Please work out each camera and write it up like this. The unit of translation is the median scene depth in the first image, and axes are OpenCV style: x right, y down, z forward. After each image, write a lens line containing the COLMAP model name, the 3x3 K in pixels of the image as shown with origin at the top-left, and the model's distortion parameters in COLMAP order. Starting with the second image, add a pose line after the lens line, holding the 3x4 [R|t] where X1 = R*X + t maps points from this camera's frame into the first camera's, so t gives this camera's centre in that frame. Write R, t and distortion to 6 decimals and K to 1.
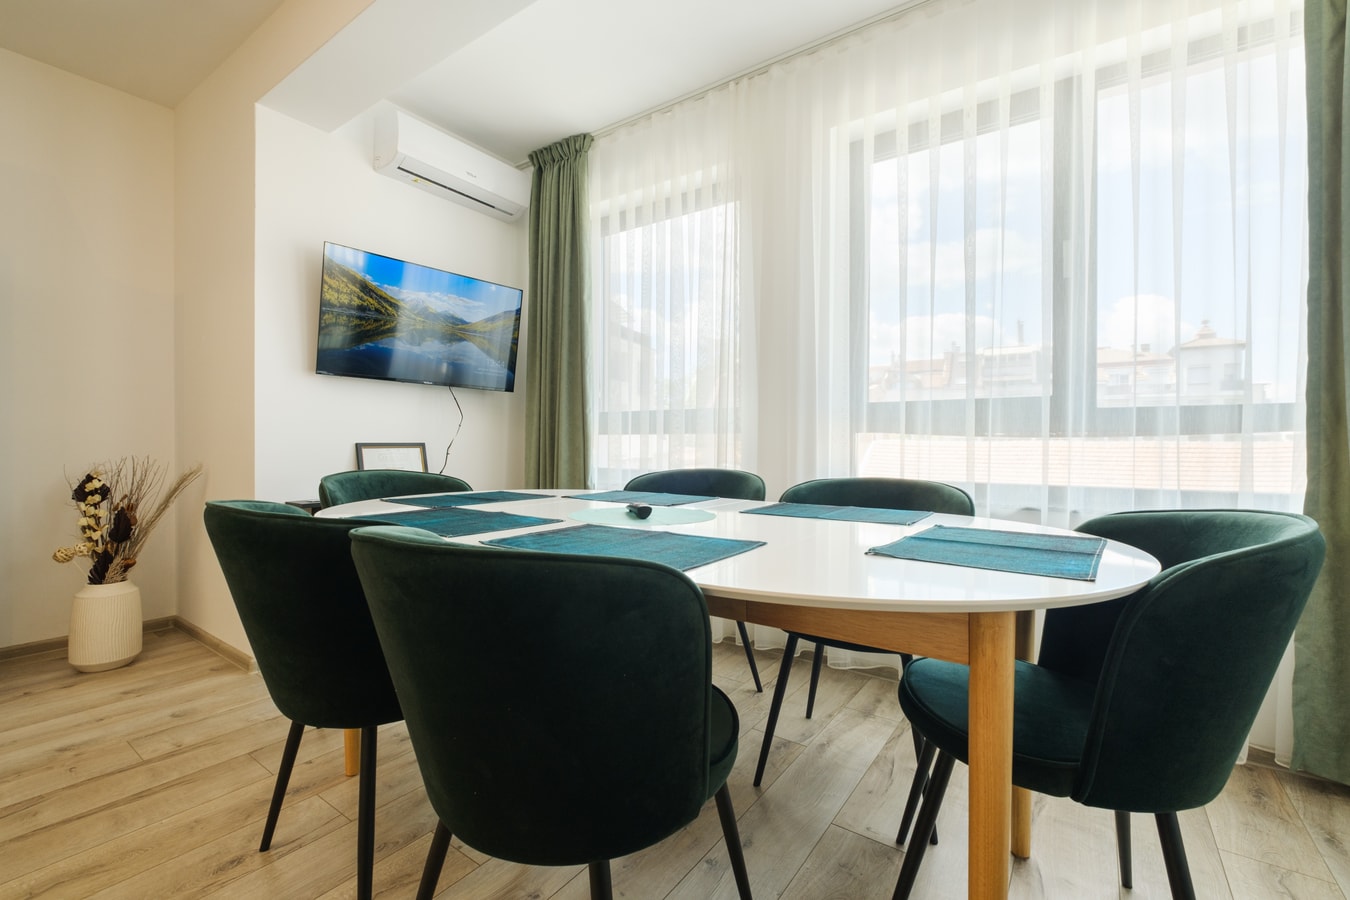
lens RADIAL K [[578.8, 0, 674.0], [0, 578.8, 444.4], [0, 0, 1]] dist [0.003195, -0.004788]
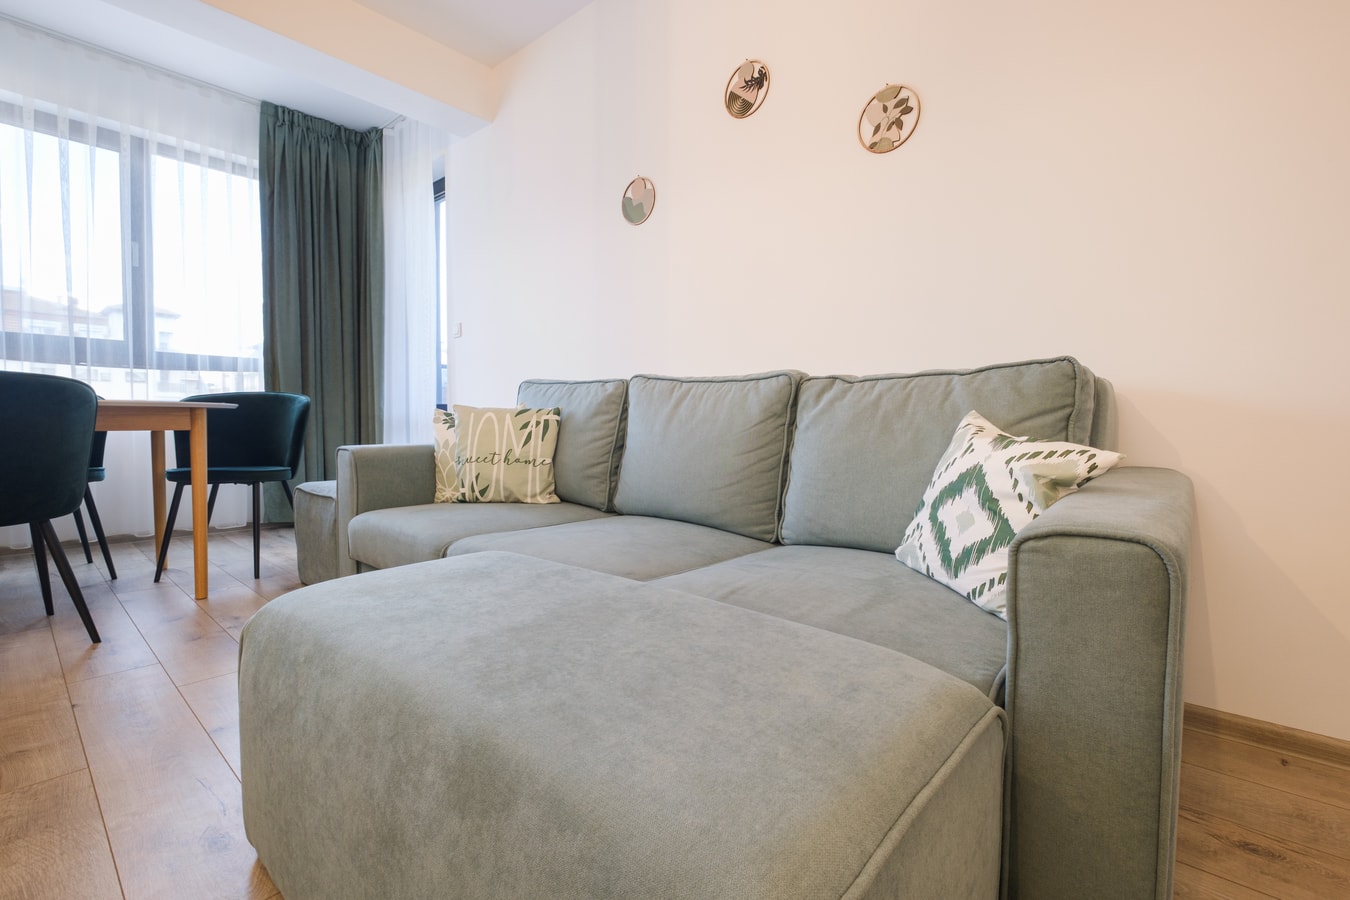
lens RADIAL K [[593.3, 0, 680.2], [0, 593.3, 447.6], [0, 0, 1]] dist [-0.004004, -0.001164]
pose [[0.102131, -0.055418, 0.993226, -0.659451], [-0.007283, 0.998379, 0.056454, 0.084327], [-0.994744, -0.012999, 0.101562, -0.533437]]
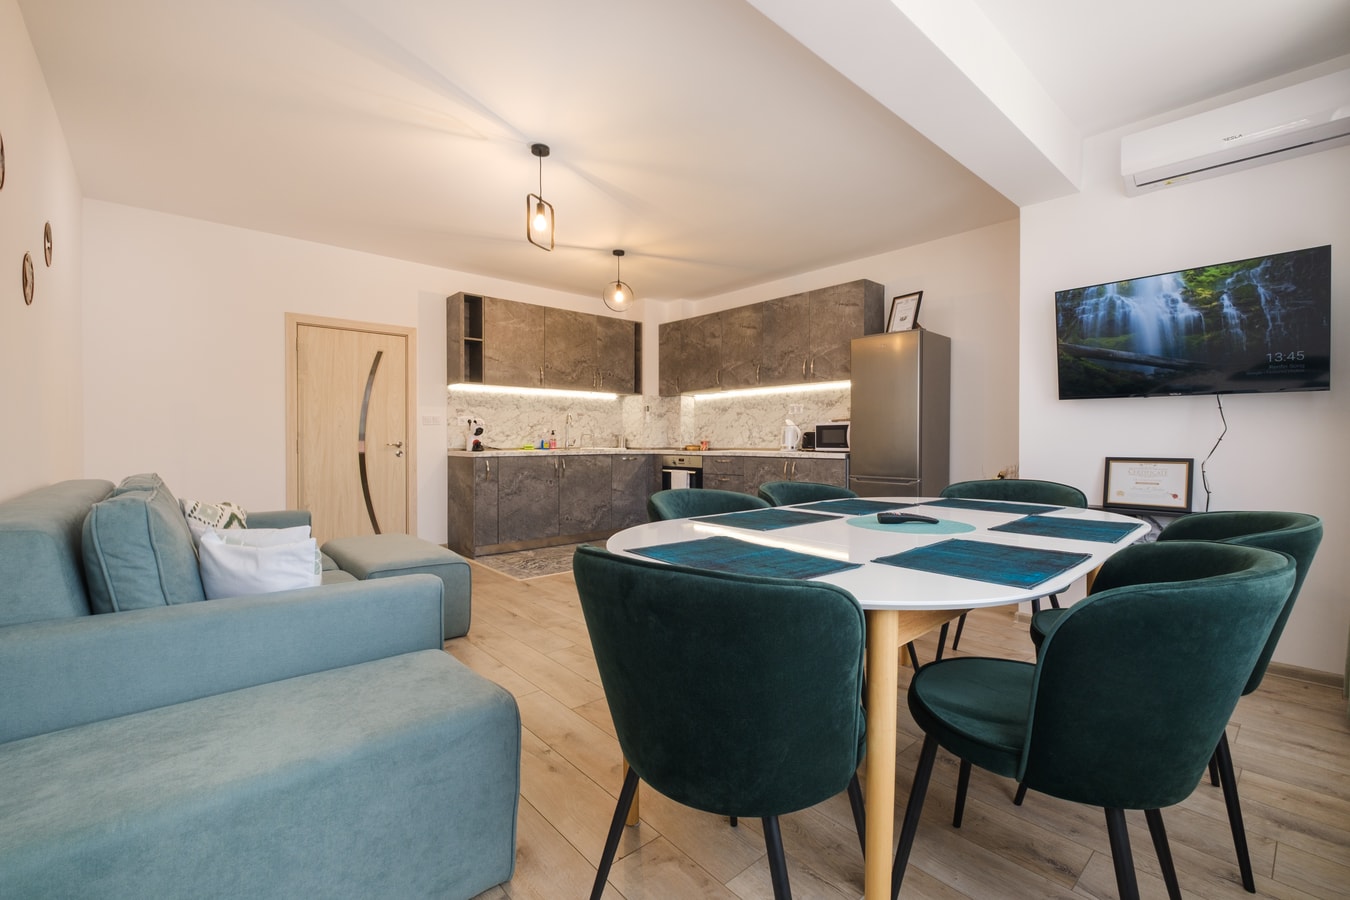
lens RADIAL K [[578.8, 0, 674.0], [0, 578.8, 444.4], [0, 0, 1]] dist [0.003195, -0.004788]
pose [[-0.229411, 0.001423, -0.973329, 0.760297], [-0.000657, 0.999998, 0.001617, -0.029018], [0.973329, 0.001011, -0.229410, 0.482508]]
